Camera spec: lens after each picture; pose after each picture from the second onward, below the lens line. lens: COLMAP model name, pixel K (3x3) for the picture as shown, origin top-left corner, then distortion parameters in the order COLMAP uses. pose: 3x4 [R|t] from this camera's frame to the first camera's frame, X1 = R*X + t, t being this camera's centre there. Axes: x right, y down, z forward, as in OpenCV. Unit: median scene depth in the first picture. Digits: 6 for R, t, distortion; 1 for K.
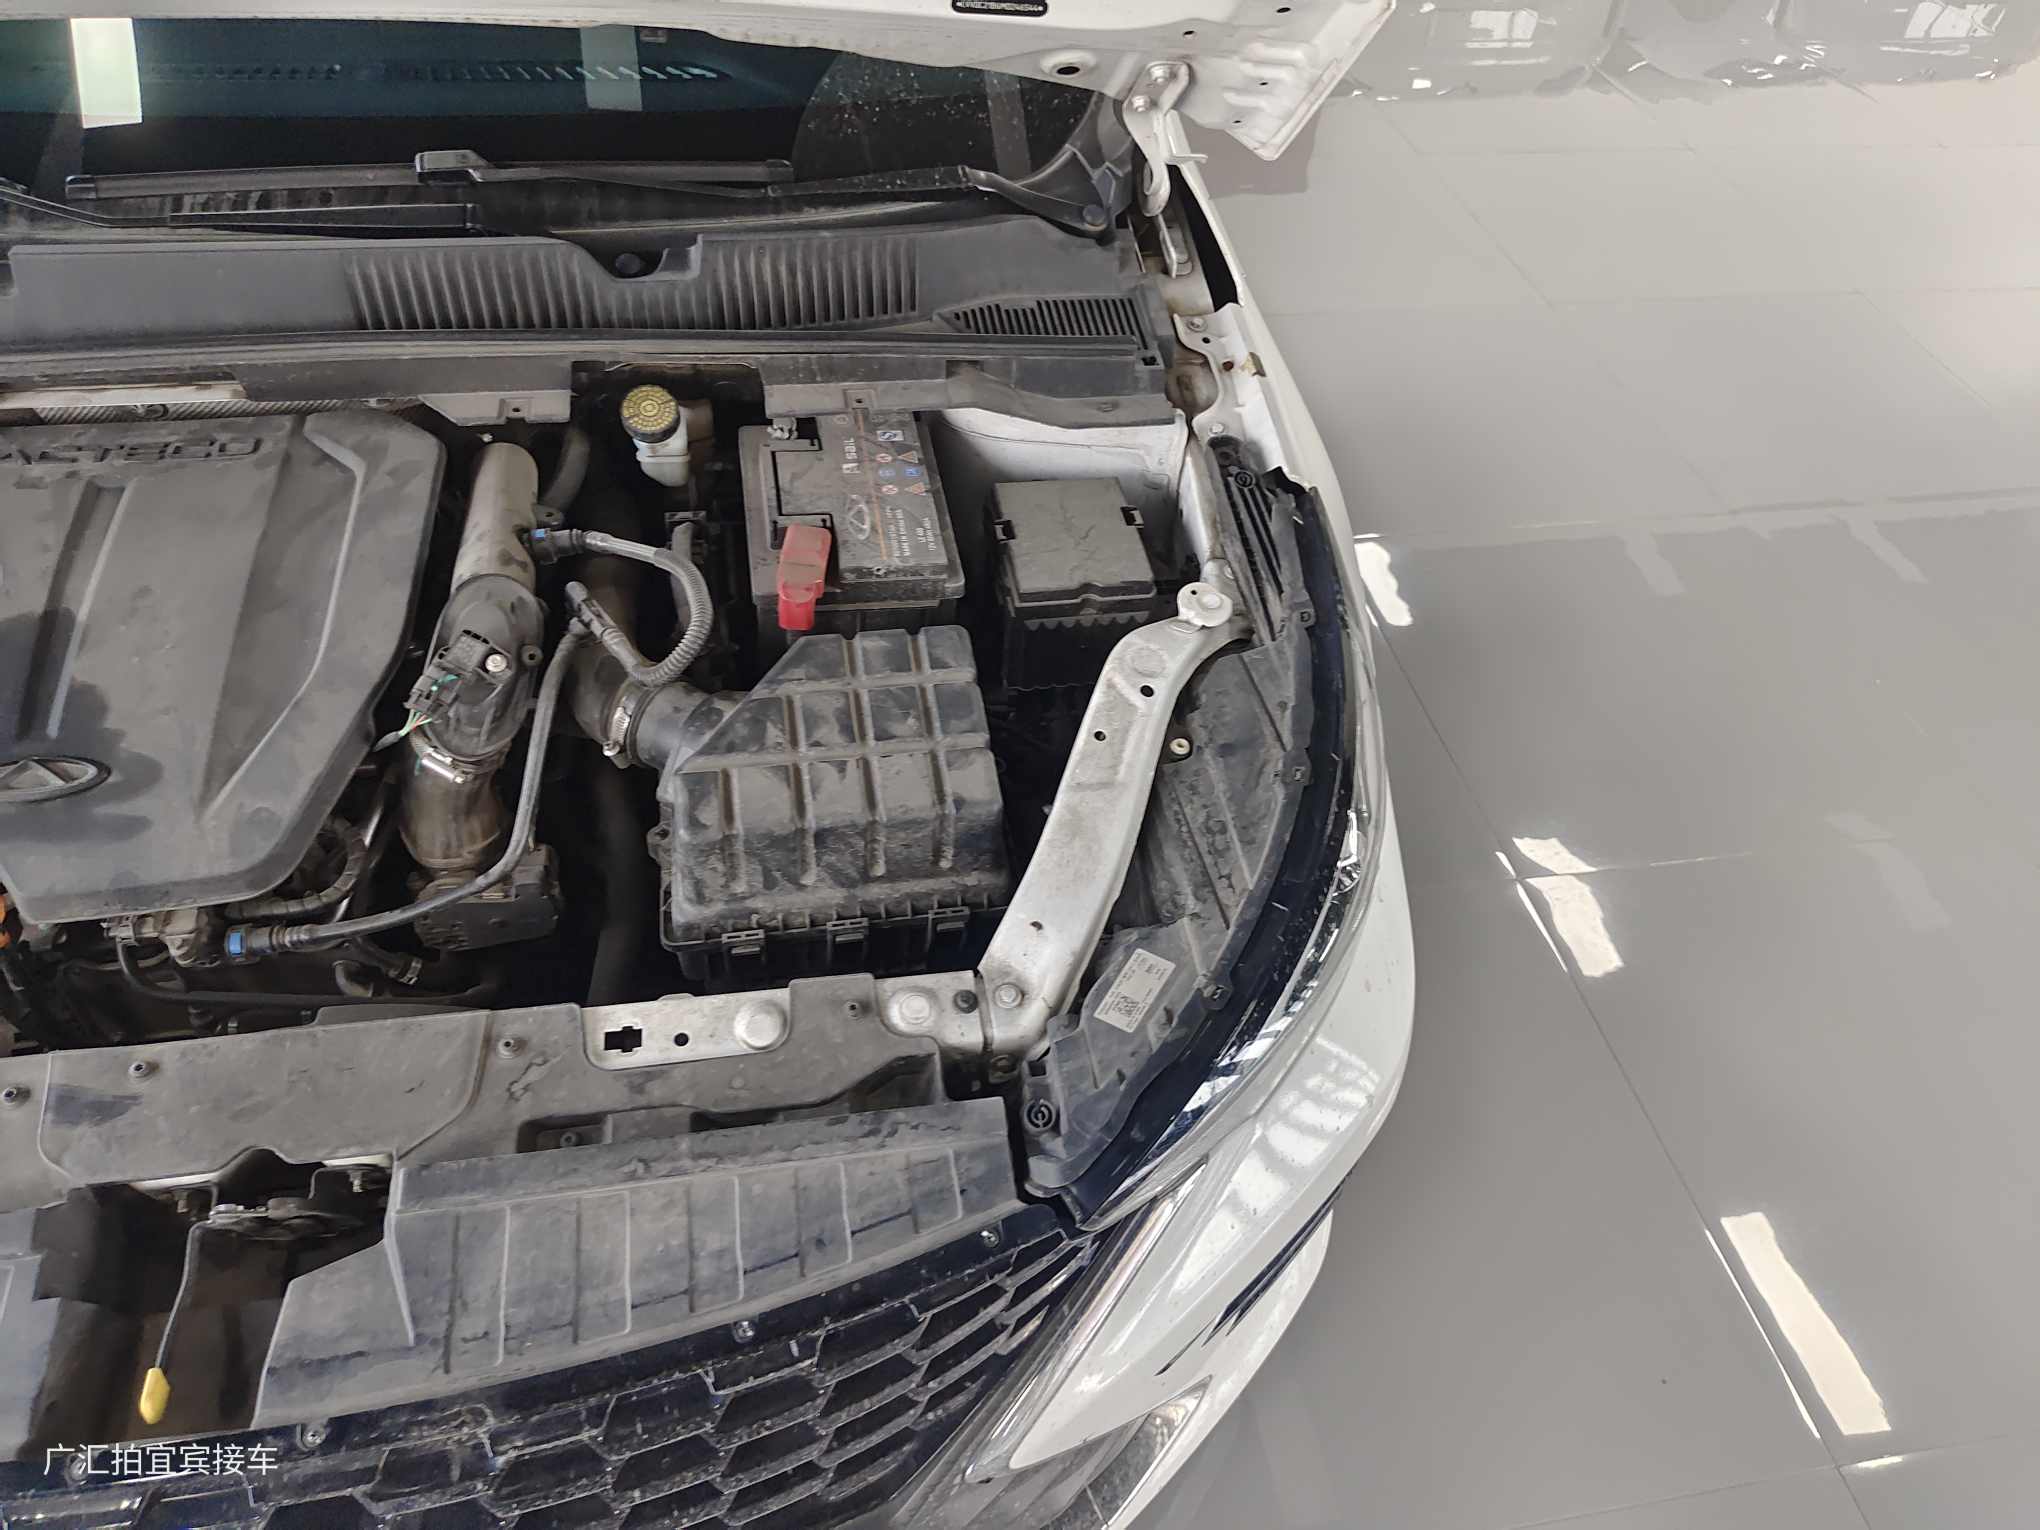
lens RADIAL K [[1404.0, 0, 1017.7], [0, 1404.0, 745.8], [0, 0, 1]] dist [0.035406, -0.047047]
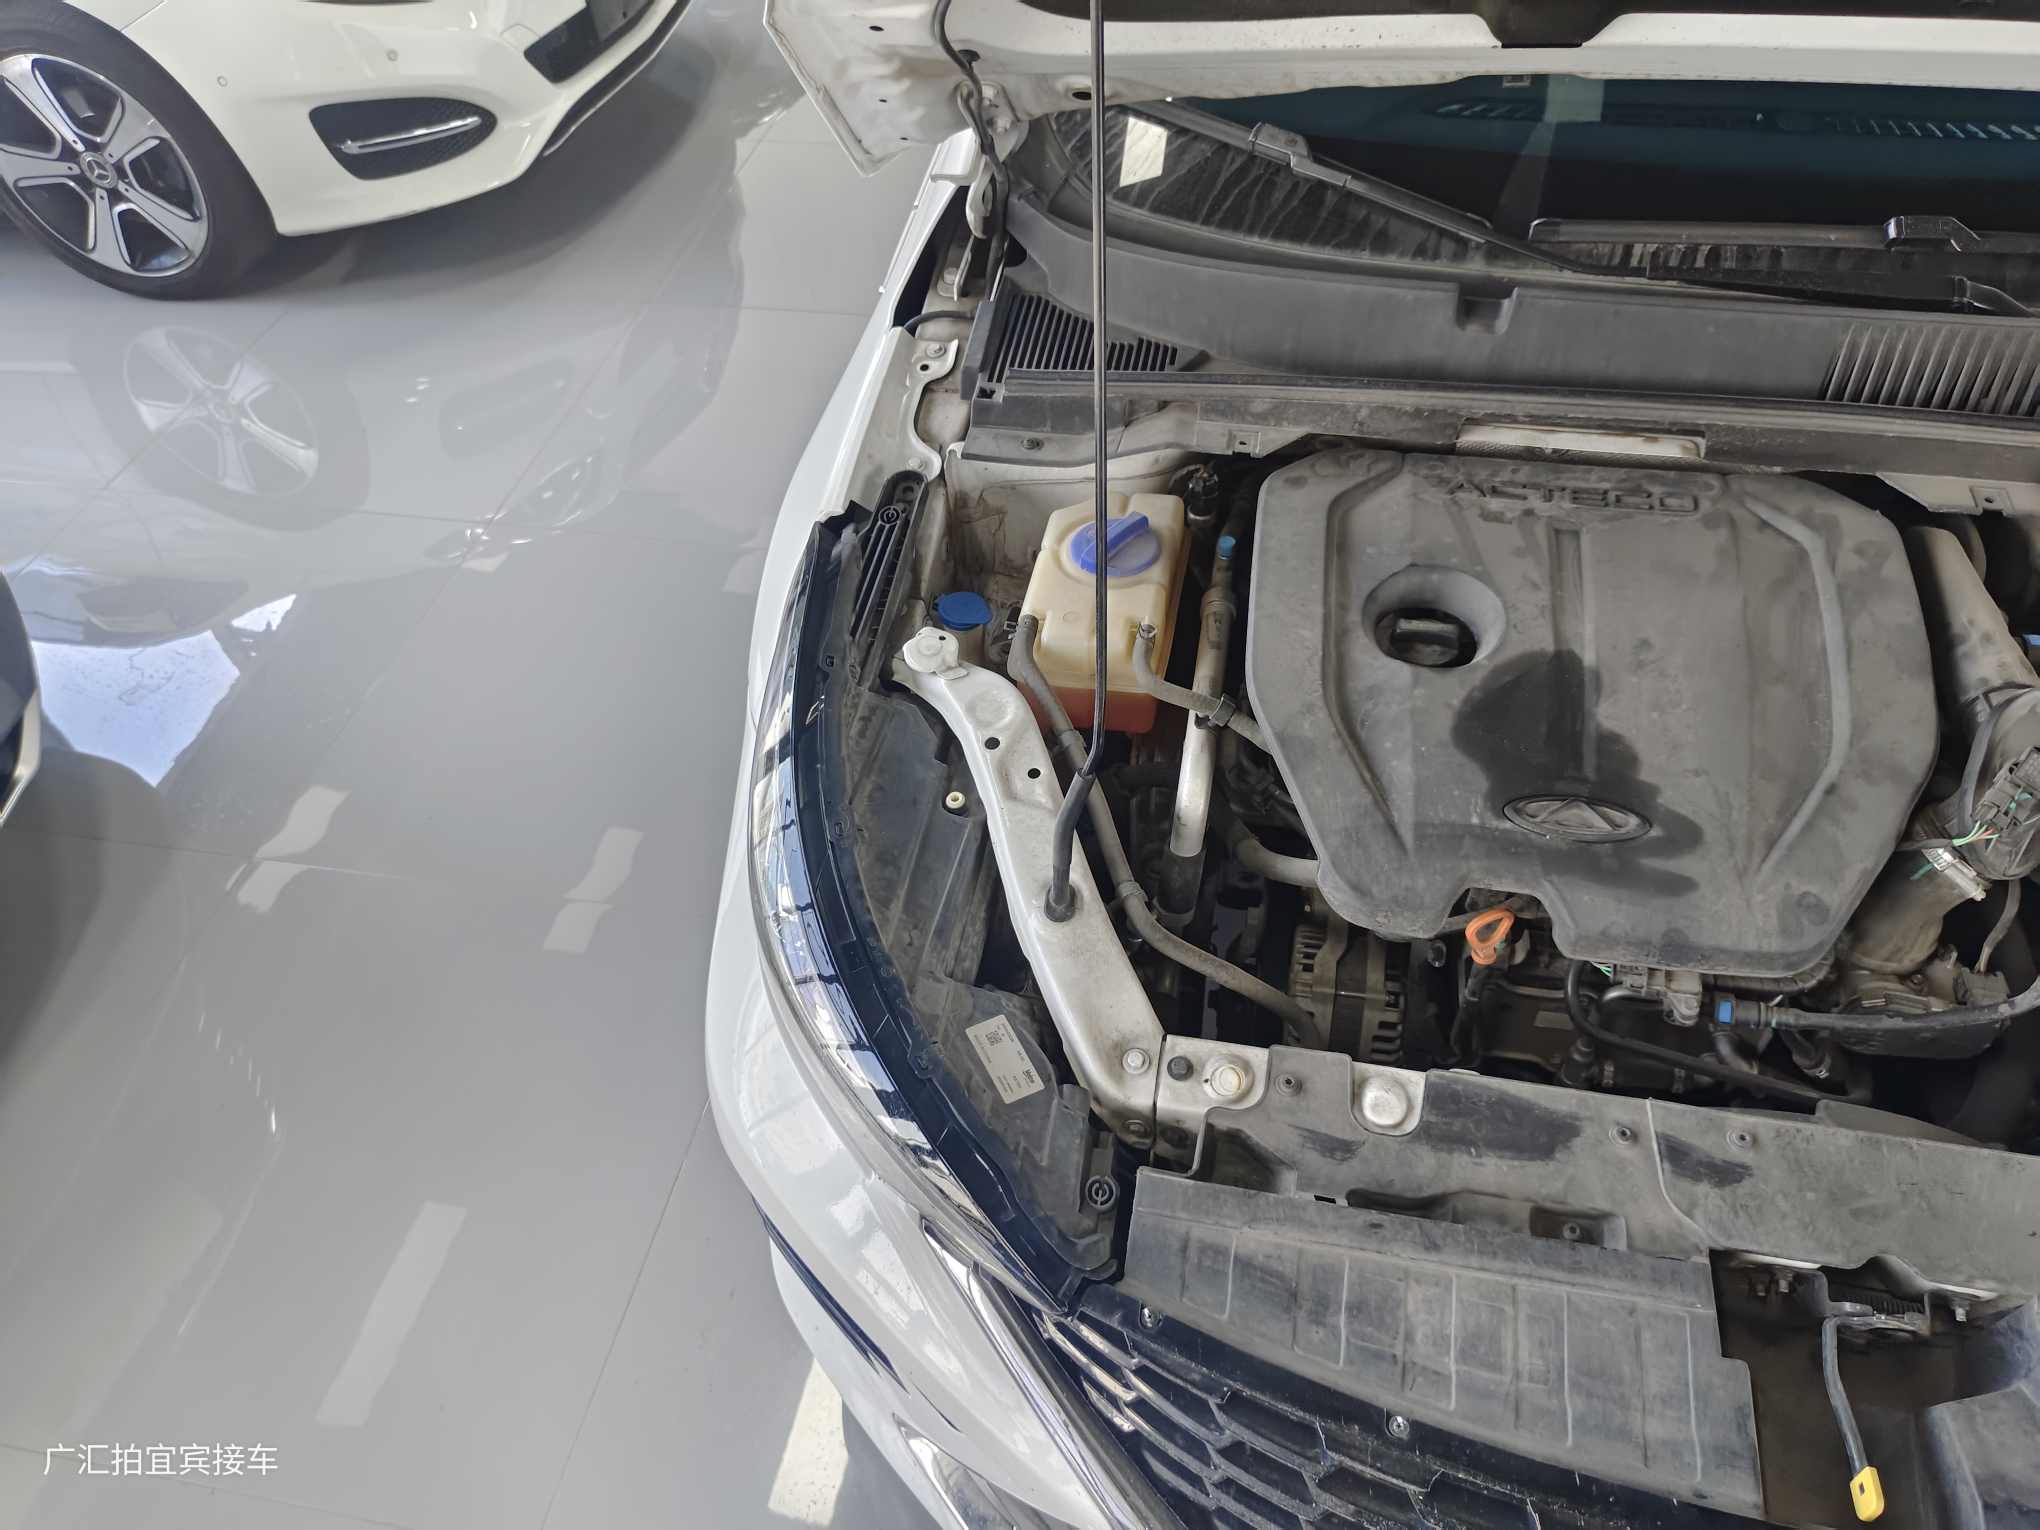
lens RADIAL K [[1404.0, 0, 1030.9], [0, 1404.0, 765.9], [0, 0, 1]] dist [0.035406, -0.047047]
pose [[0.928511, 0.190086, -0.318959, -0.698217], [-0.181445, 0.981754, 0.056886, -0.000632], [0.323953, 0.005054, 0.946060, -0.114952]]
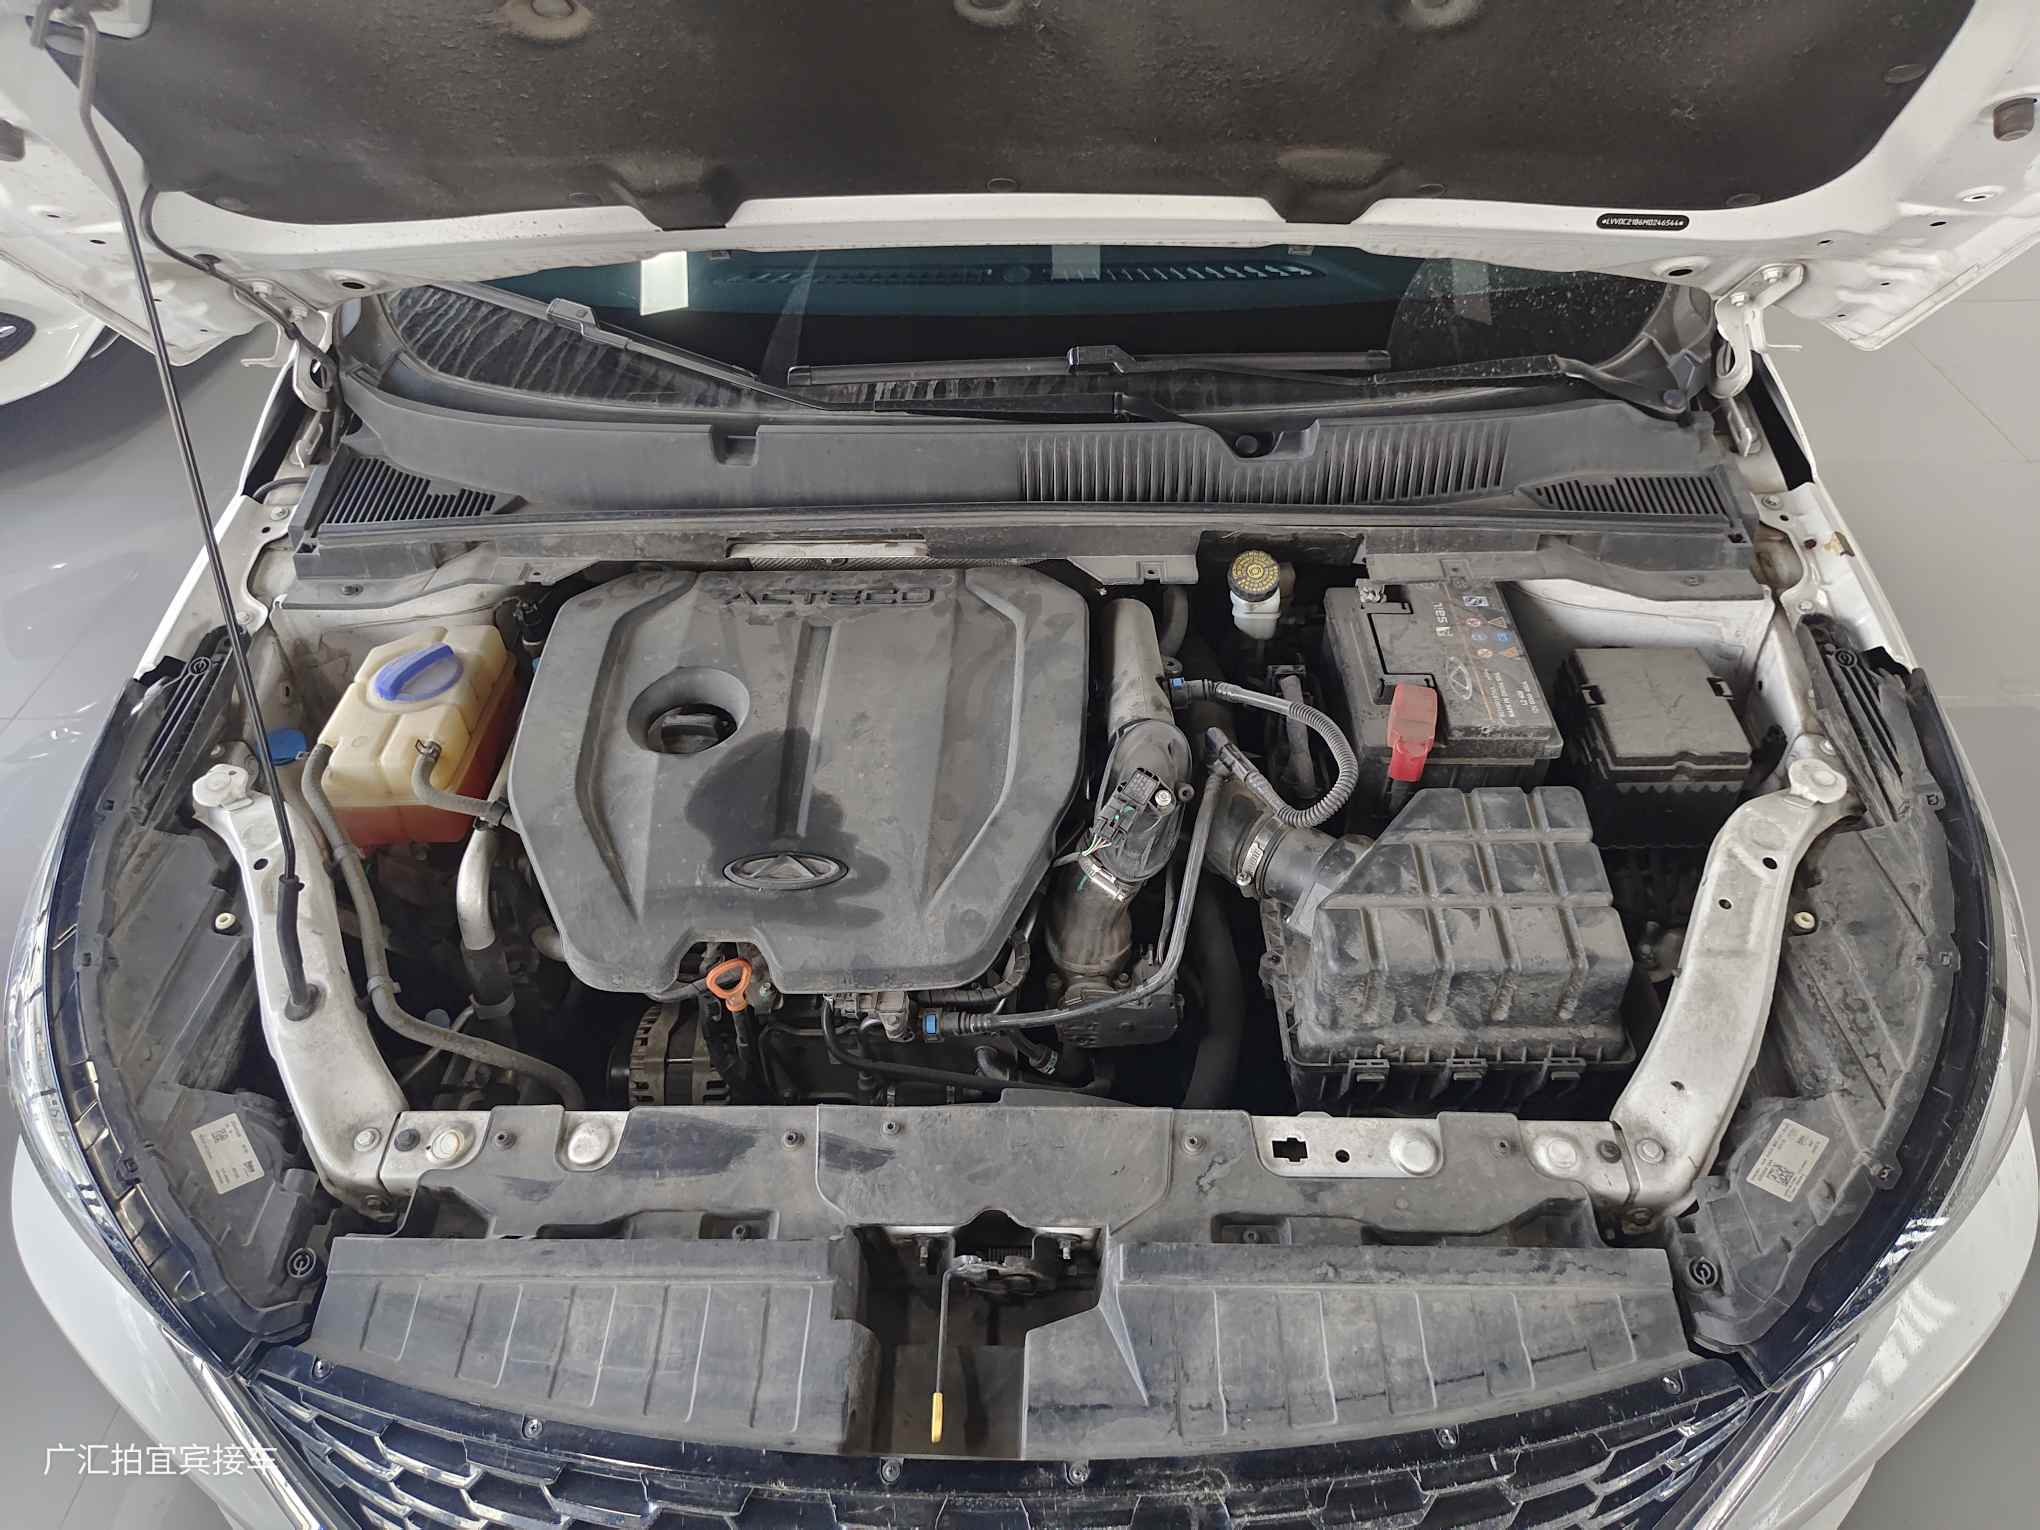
lens RADIAL K [[1404.0, 0, 1021.1], [0, 1404.0, 755.0], [0, 0, 1]] dist [0.035406, -0.047047]
pose [[0.978163, 0.059296, -0.199200, -0.253637], [-0.074084, 0.994957, -0.067617, -0.007814], [0.194186, 0.080898, 0.977623, -0.128196]]
